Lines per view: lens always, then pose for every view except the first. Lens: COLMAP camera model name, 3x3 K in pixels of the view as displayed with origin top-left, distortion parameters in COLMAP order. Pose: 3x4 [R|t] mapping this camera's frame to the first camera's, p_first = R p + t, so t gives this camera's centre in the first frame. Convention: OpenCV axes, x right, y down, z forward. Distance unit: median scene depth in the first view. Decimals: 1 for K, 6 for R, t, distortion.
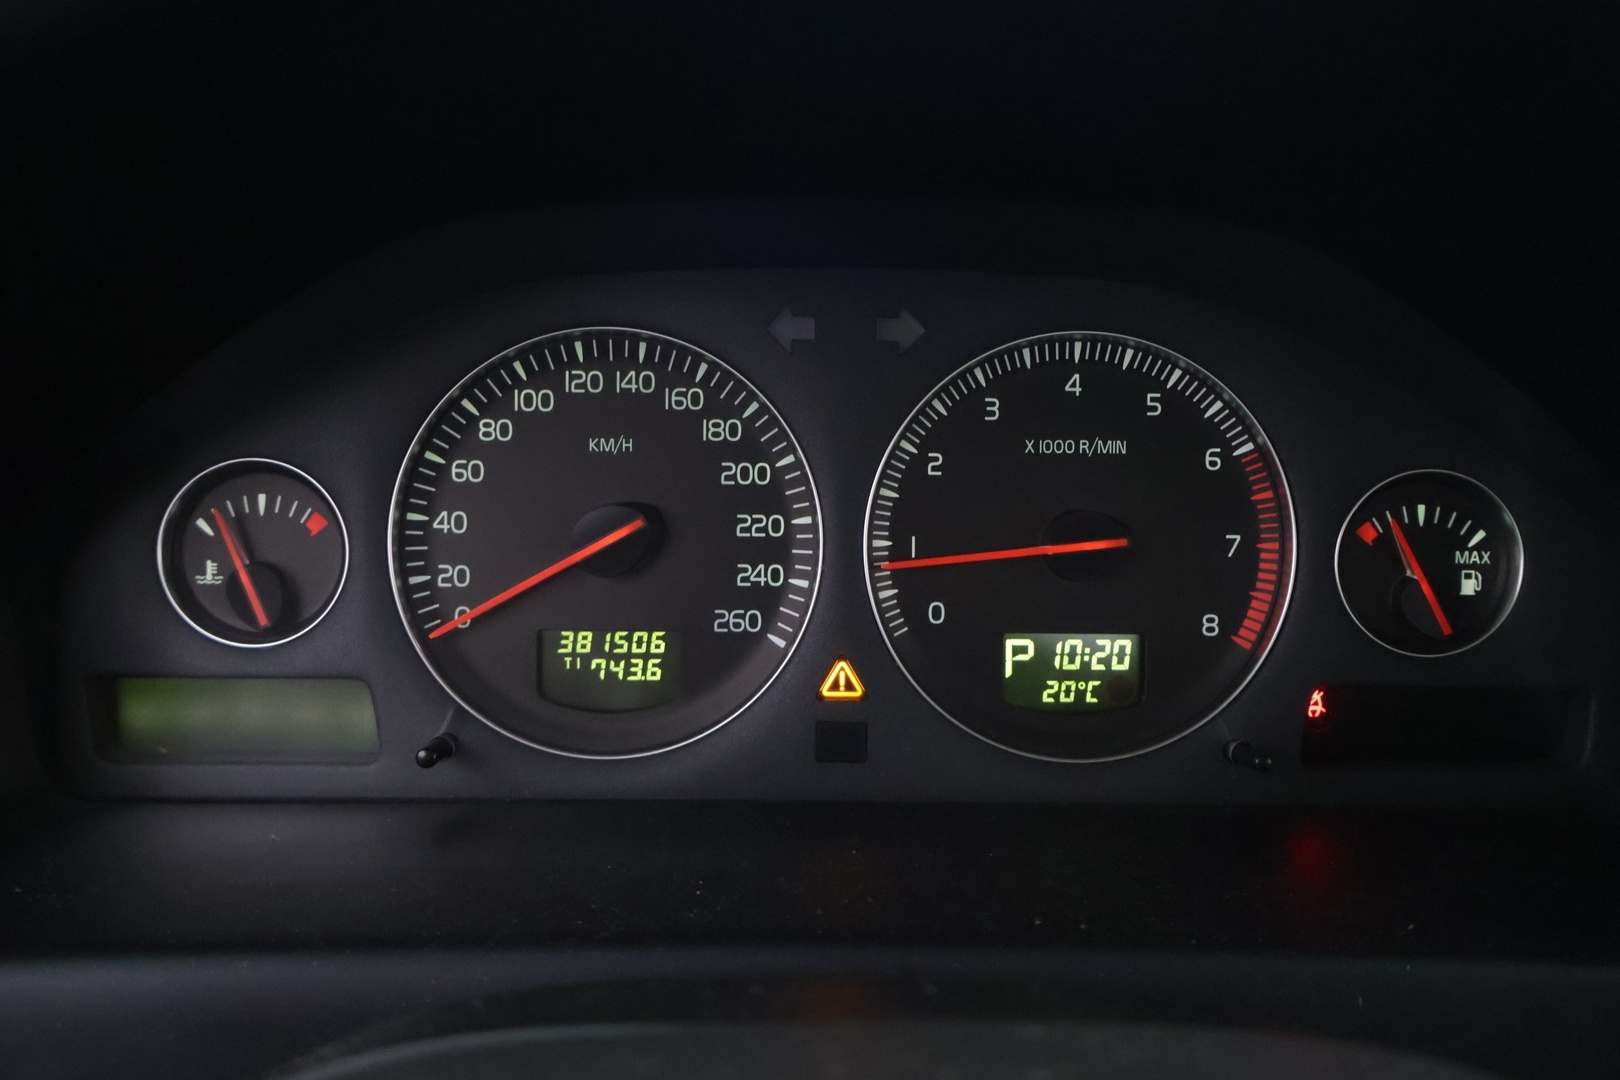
lens RADIAL K [[1404.6, 0, 811.8], [0, 1404.6, 549.5], [0, 0, 1]] dist [-0.001269, -0.029591]
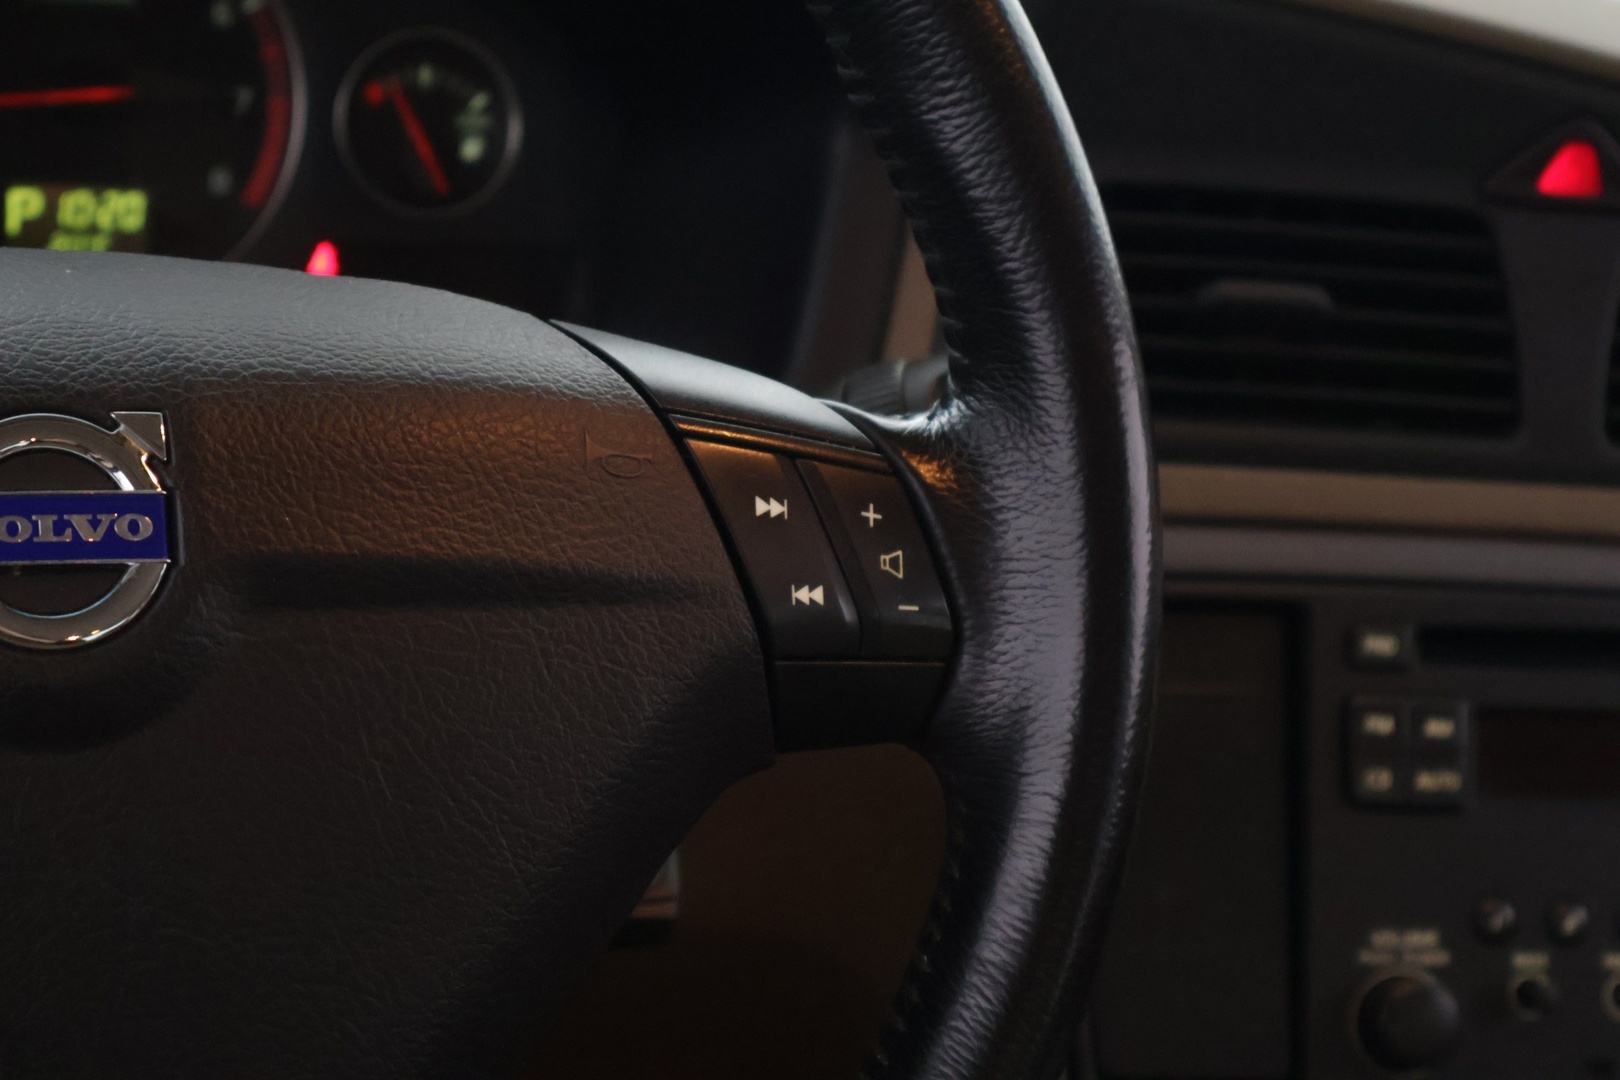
lens RADIAL K [[3350.9, 0, 809.6], [0, 3350.9, 538.1], [0, 0, 1]] dist [0.035158, 0.000000]
pose [[0.924364, -0.012809, 0.381297, -0.238830], [-0.012164, 0.997939, 0.063014, 0.151494], [-0.381318, -0.062886, 0.922303, -1.366348]]
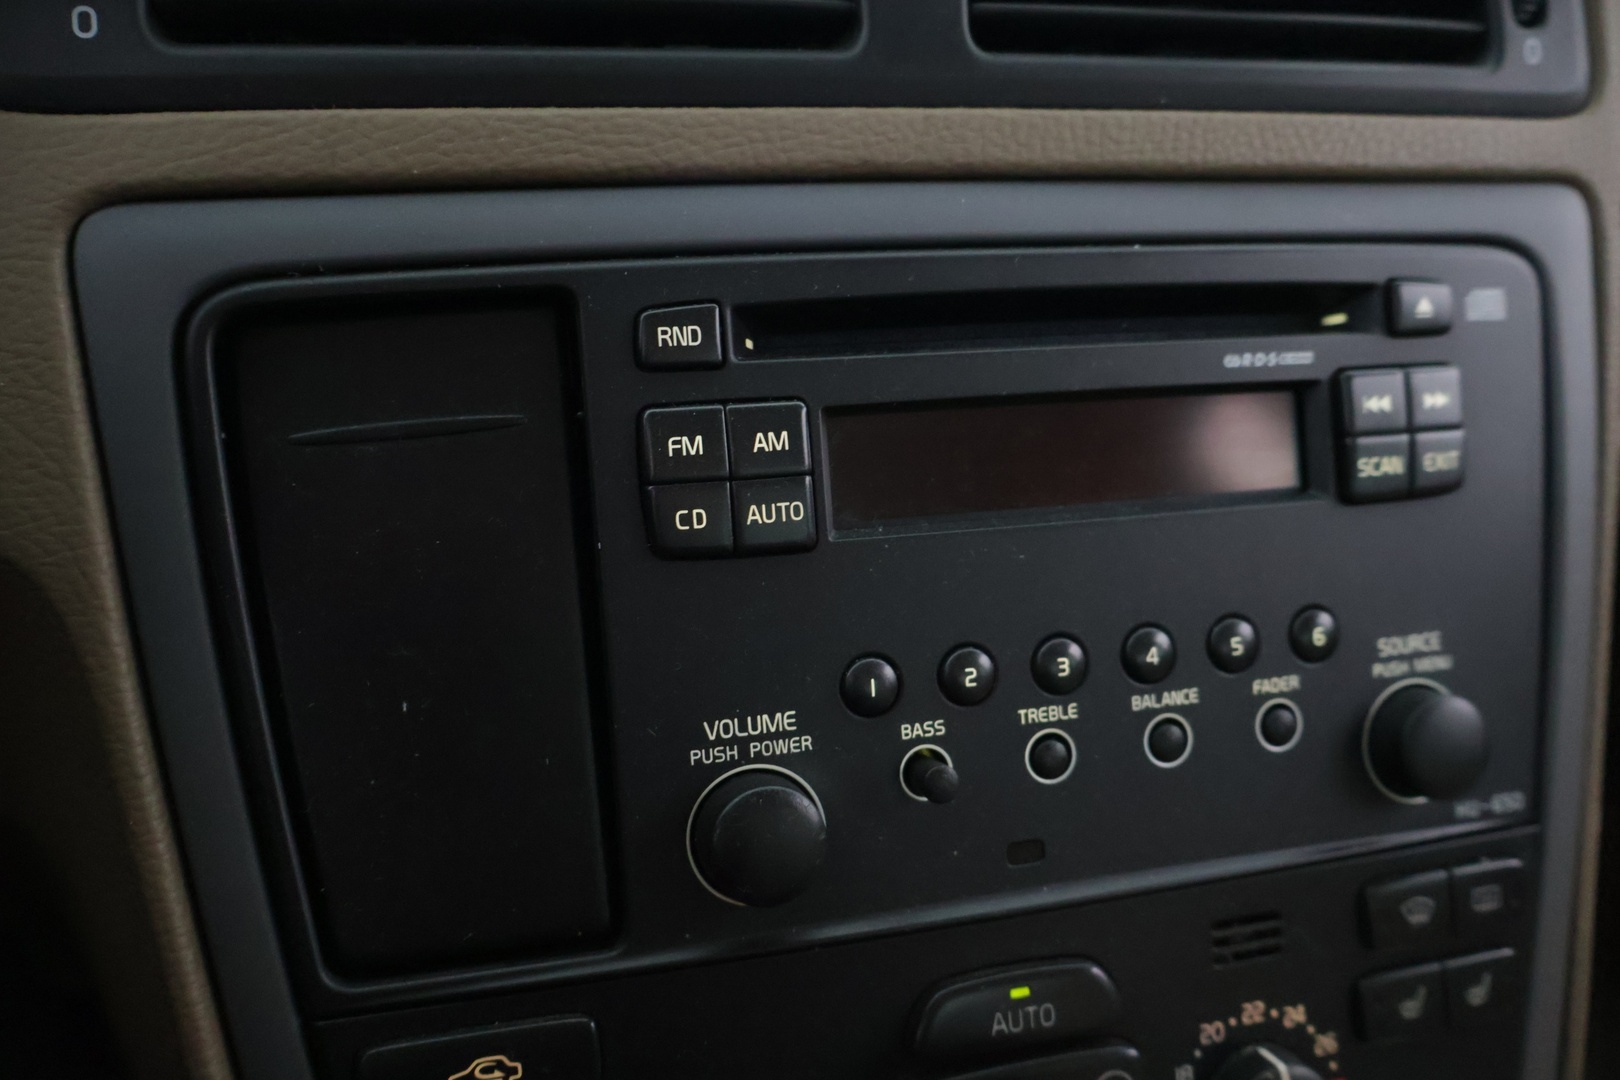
lens RADIAL K [[1404.6, 0, 812.4], [0, 1404.6, 539.3], [0, 0, 1]] dist [-0.001269, -0.029591]
pose [[0.908876, -0.153574, 0.387763, 0.758020], [0.083668, 0.977975, 0.191220, 0.332887], [-0.408589, -0.141352, 0.901707, -0.091333]]
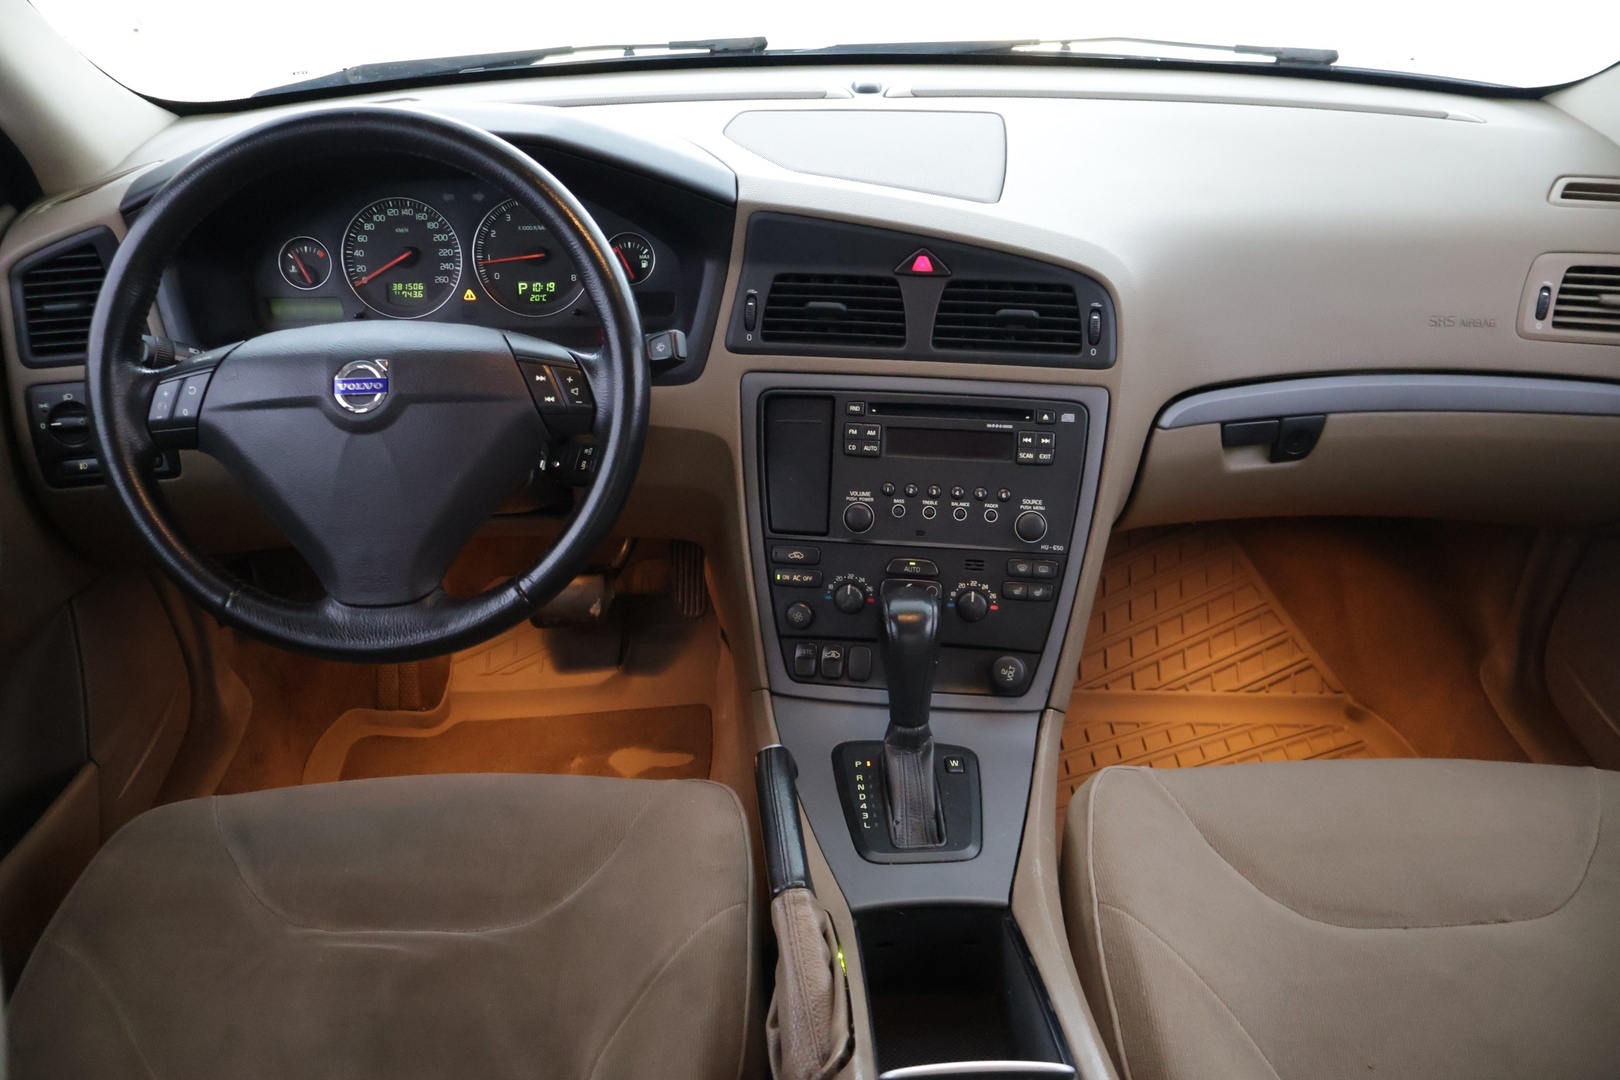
lens RADIAL K [[1404.6, 0, 809.2], [0, 1404.6, 548.8], [0, 0, 1]] dist [-0.001269, -0.029591]
pose [[0.999539, -0.024949, 0.017329, 0.812385], [0.020892, 0.978737, 0.204054, 0.012181], [-0.022052, -0.203598, 0.978806, -2.691406]]
